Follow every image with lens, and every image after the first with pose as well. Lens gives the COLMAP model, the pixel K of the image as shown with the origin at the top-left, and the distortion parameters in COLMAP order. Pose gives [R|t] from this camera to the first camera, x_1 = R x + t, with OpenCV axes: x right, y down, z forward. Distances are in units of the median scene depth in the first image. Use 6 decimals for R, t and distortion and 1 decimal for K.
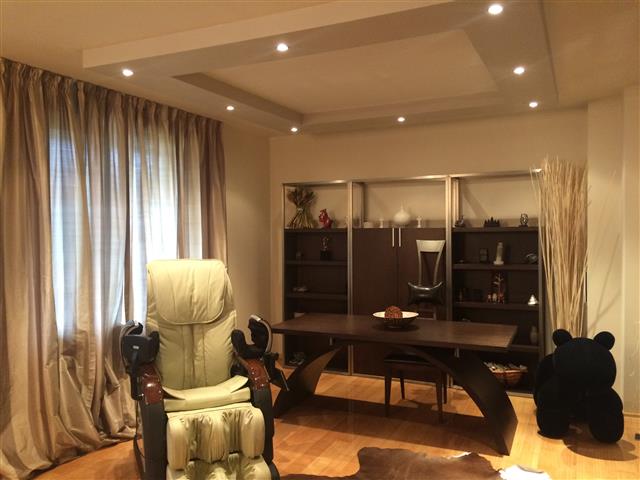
lens RADIAL K [[547.1, 0, 318.6], [0, 547.1, 240.0], [0, 0, 1]] dist [0.083598, -0.103129]
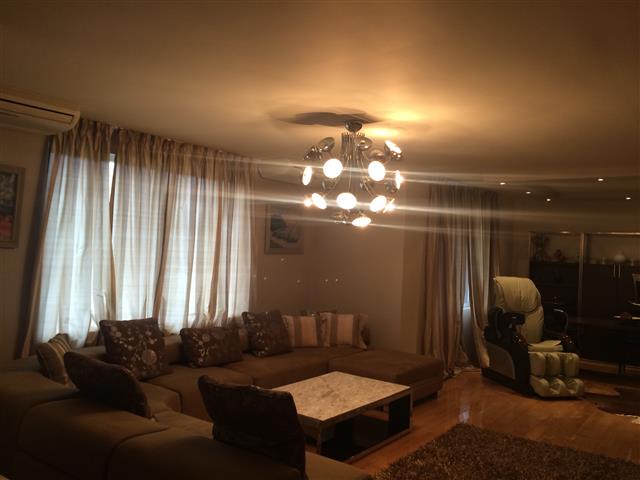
lens RADIAL K [[547.1, 0, 323.0], [0, 547.1, 239.8], [0, 0, 1]] dist [0.083598, -0.103129]
pose [[0.981306, 0.045700, -0.186948, -0.397937], [-0.053470, 0.997894, -0.036732, 0.009529], [0.184875, 0.046041, 0.981683, -0.719421]]
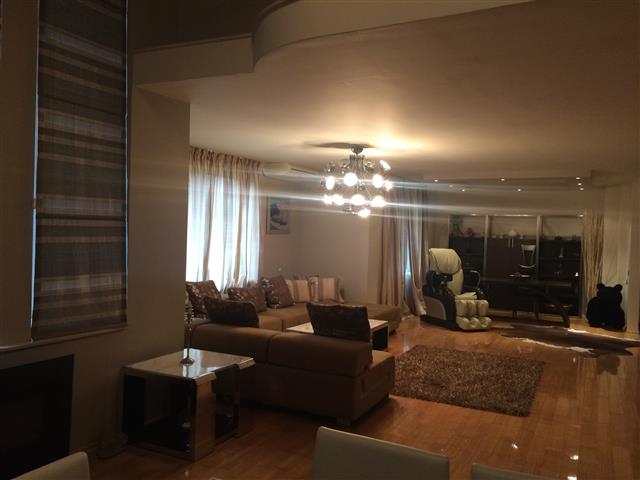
lens RADIAL K [[547.1, 0, 320.8], [0, 547.1, 240.1], [0, 0, 1]] dist [0.083598, -0.103129]
pose [[0.999094, 0.038300, -0.018570, -0.569652], [-0.038385, 0.999254, -0.004231, 0.021563], [0.018394, 0.004940, 0.999819, -1.171552]]
